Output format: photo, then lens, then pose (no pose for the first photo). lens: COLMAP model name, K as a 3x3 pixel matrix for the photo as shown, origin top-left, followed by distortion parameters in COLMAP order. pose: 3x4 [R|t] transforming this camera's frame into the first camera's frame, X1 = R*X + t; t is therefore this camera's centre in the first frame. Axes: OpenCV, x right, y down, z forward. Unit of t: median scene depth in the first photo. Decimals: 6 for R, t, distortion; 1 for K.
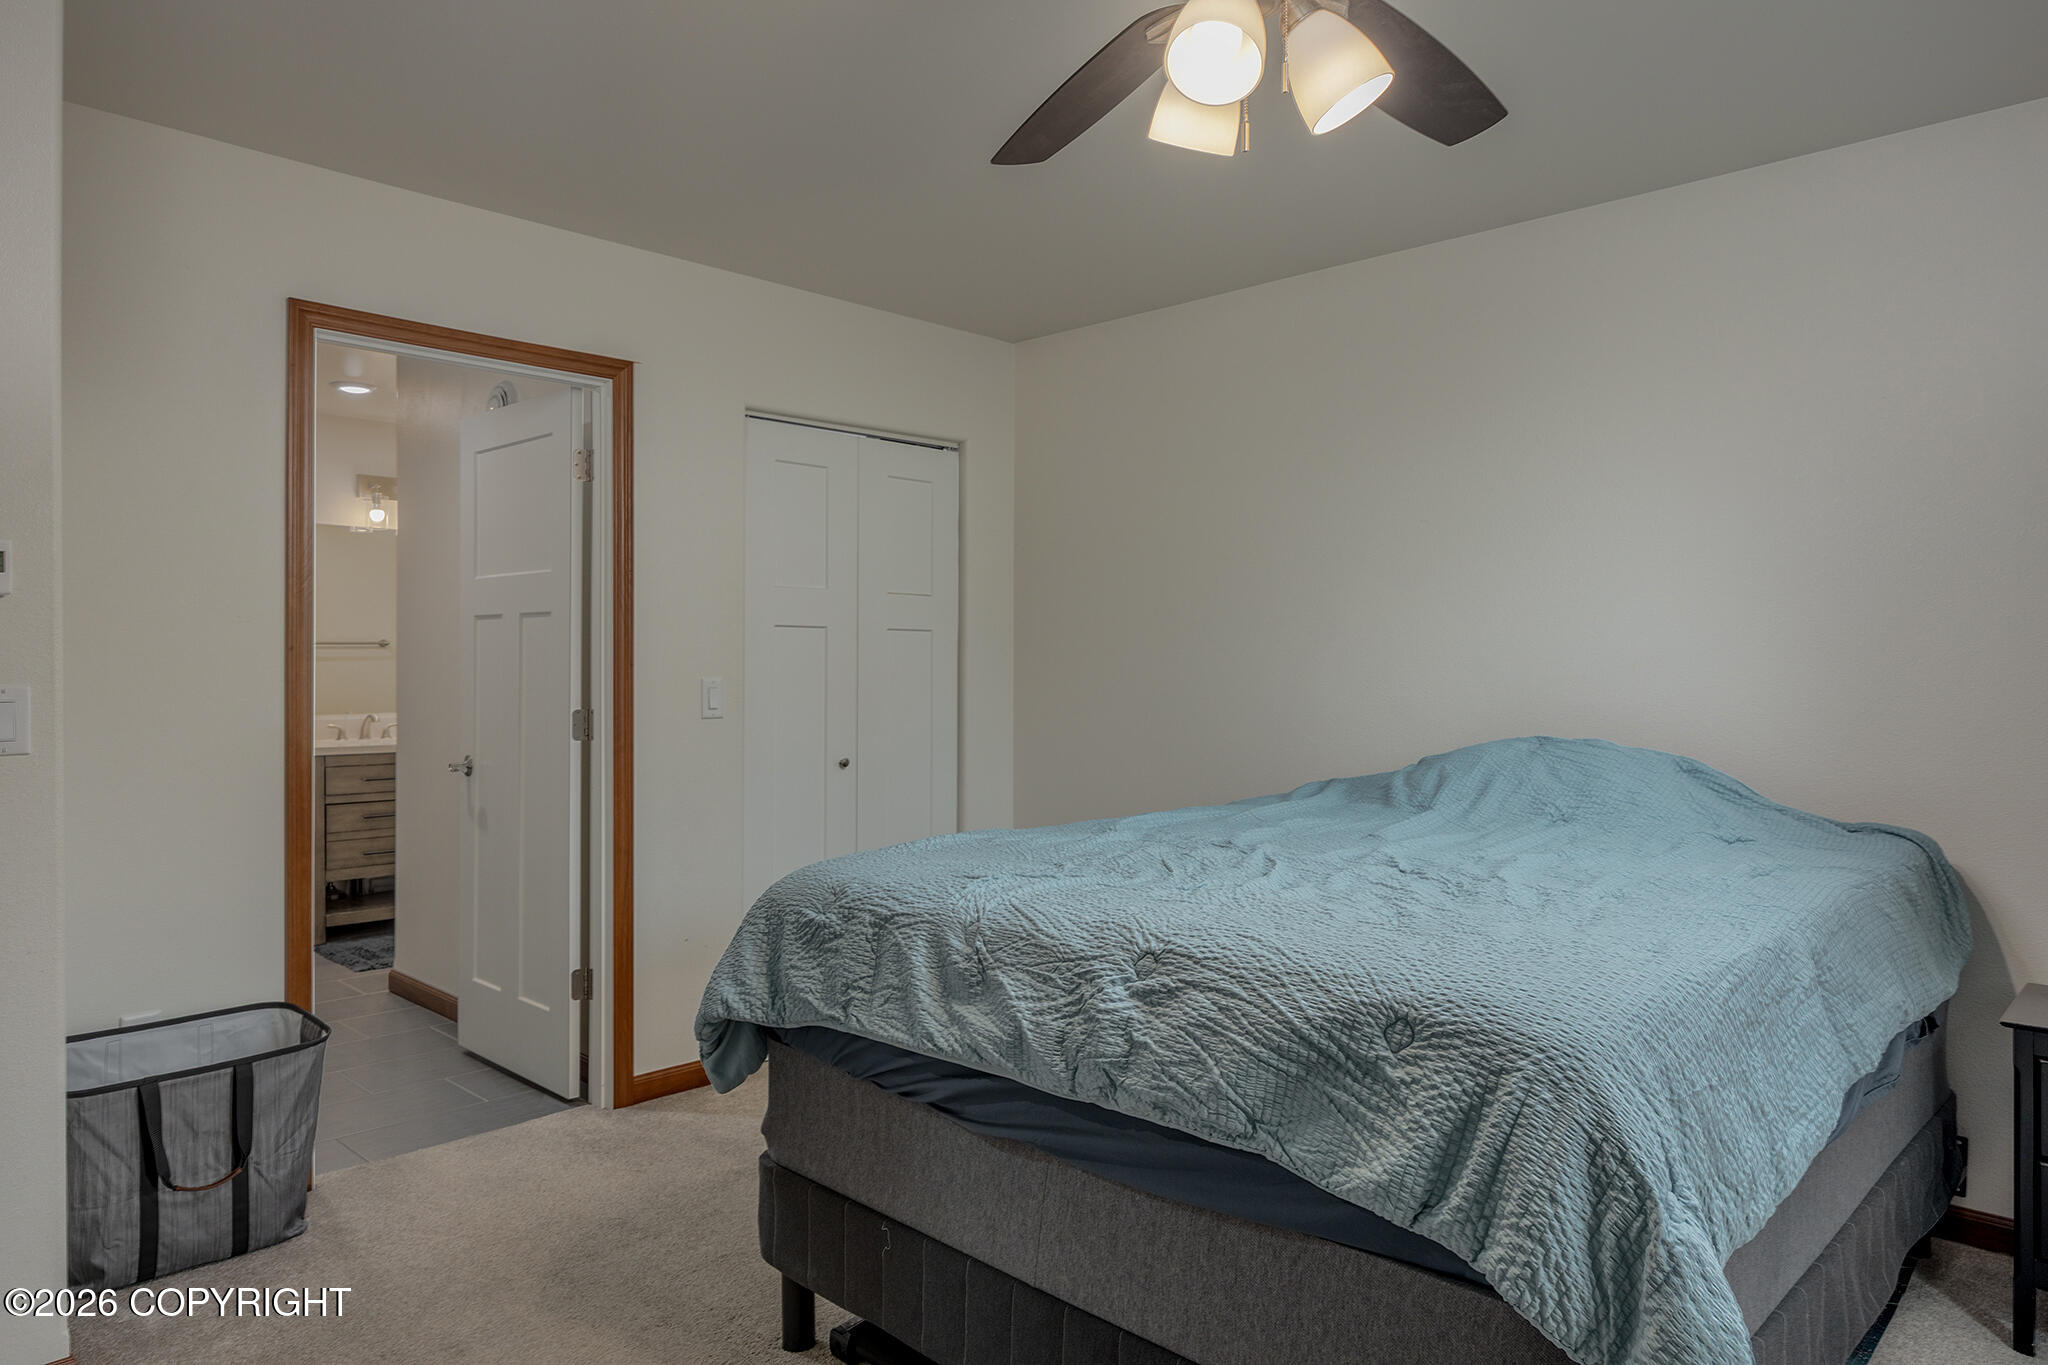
lens RADIAL K [[1324.6, 0, 1028.8], [0, 1324.6, 673.1], [0, 0, 1]] dist [-0.005860, -0.000337]
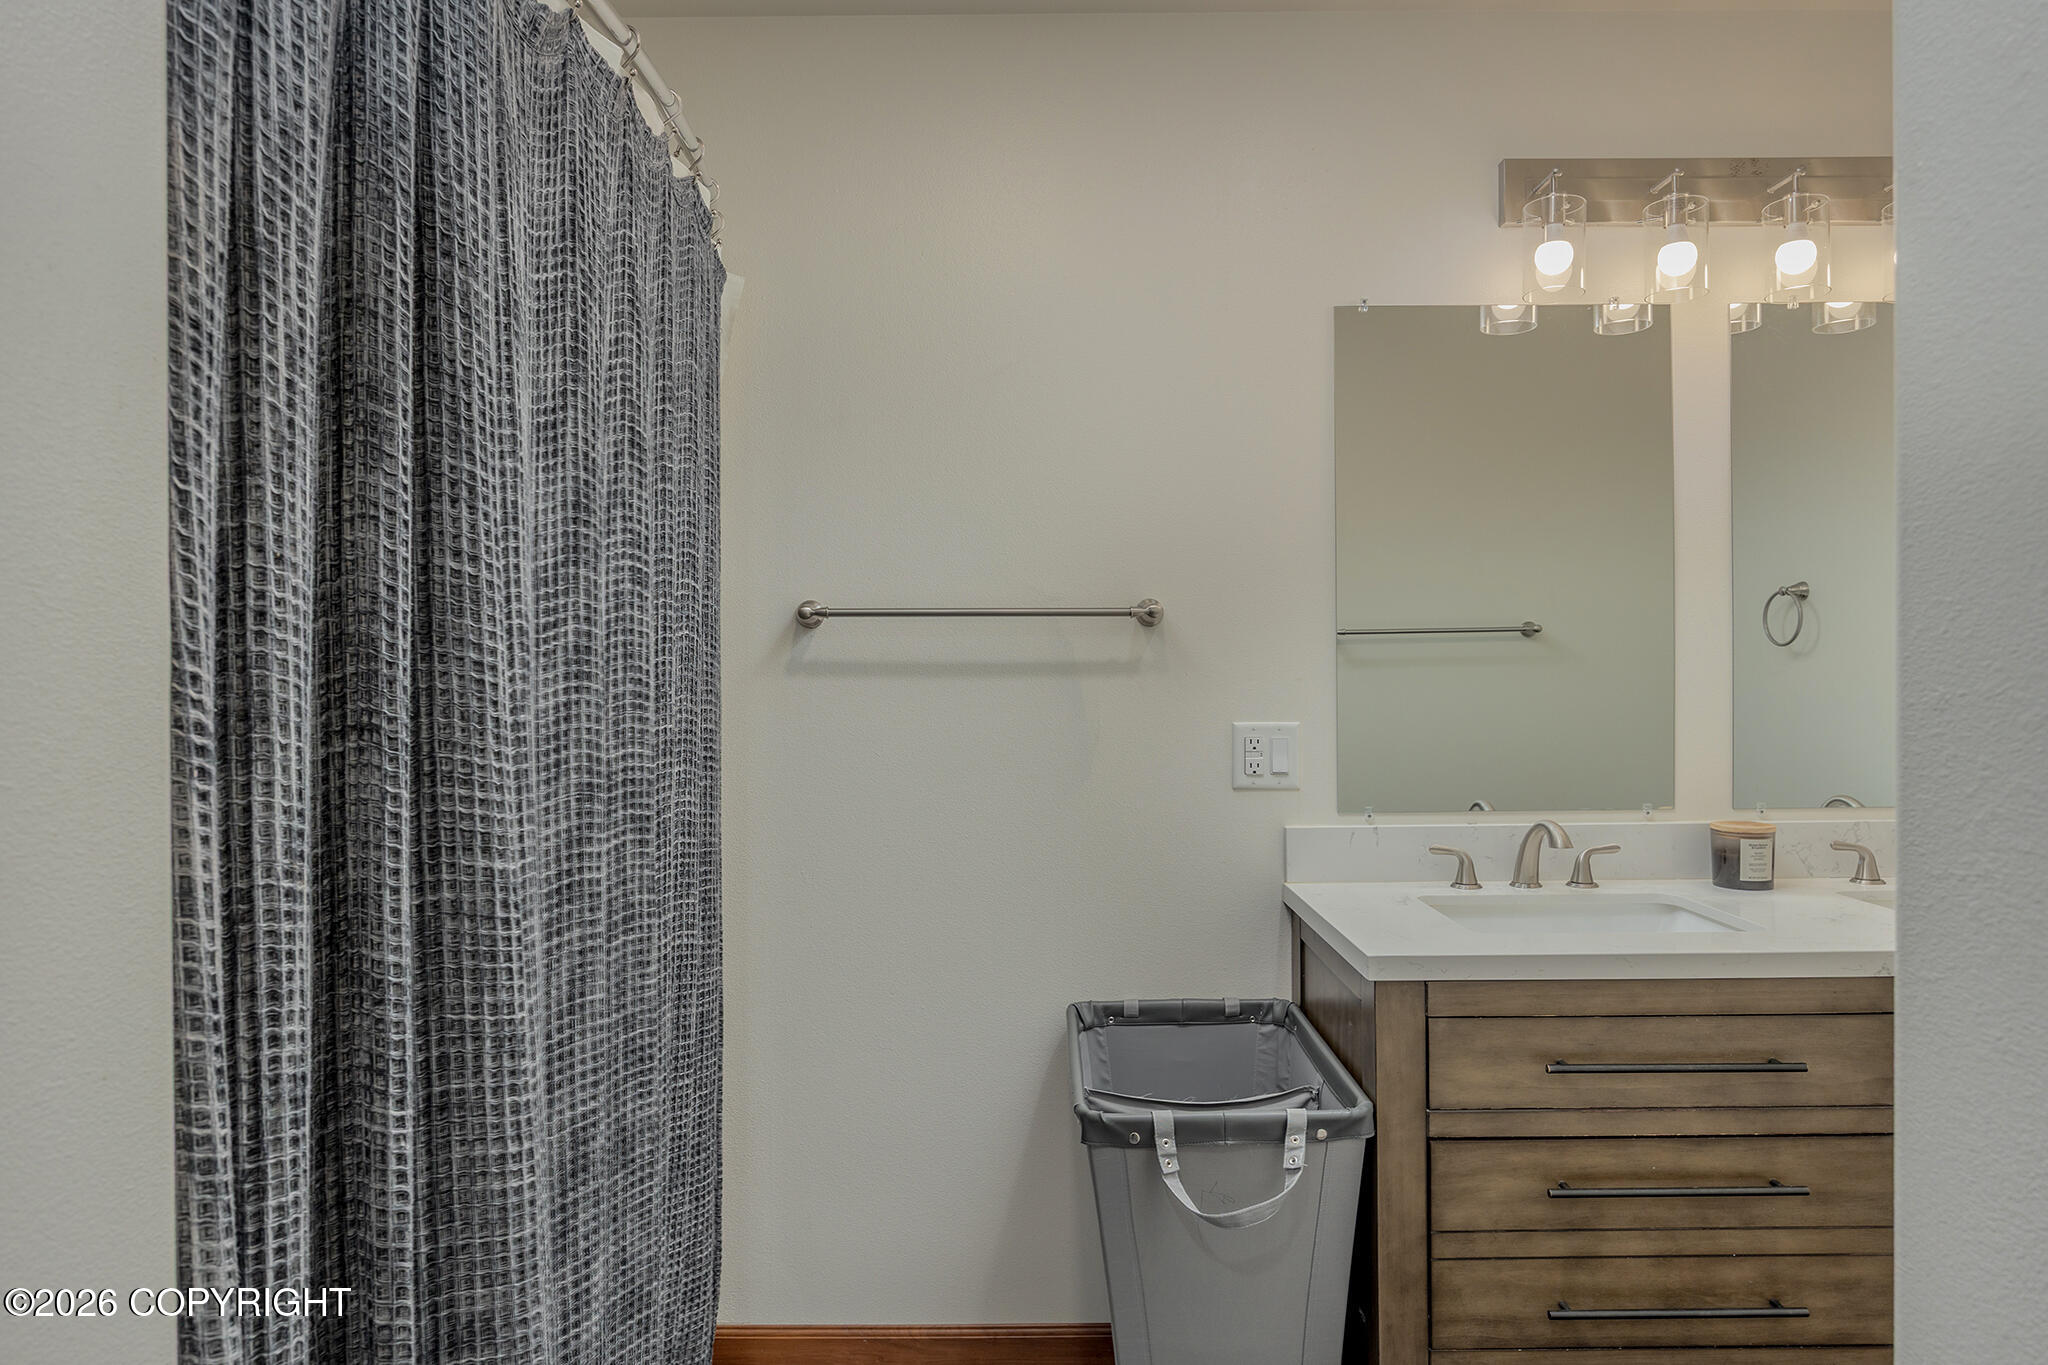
lens RADIAL K [[1214.8, 0, 1023.2], [0, 1214.8, 670.1], [0, 0, 1]] dist [-0.002547, -0.000225]
pose [[0.689837, -0.007055, -0.723930, -0.561704], [0.007366, 0.999969, -0.002727, -0.013504], [0.723927, -0.003451, 0.689868, 1.057741]]
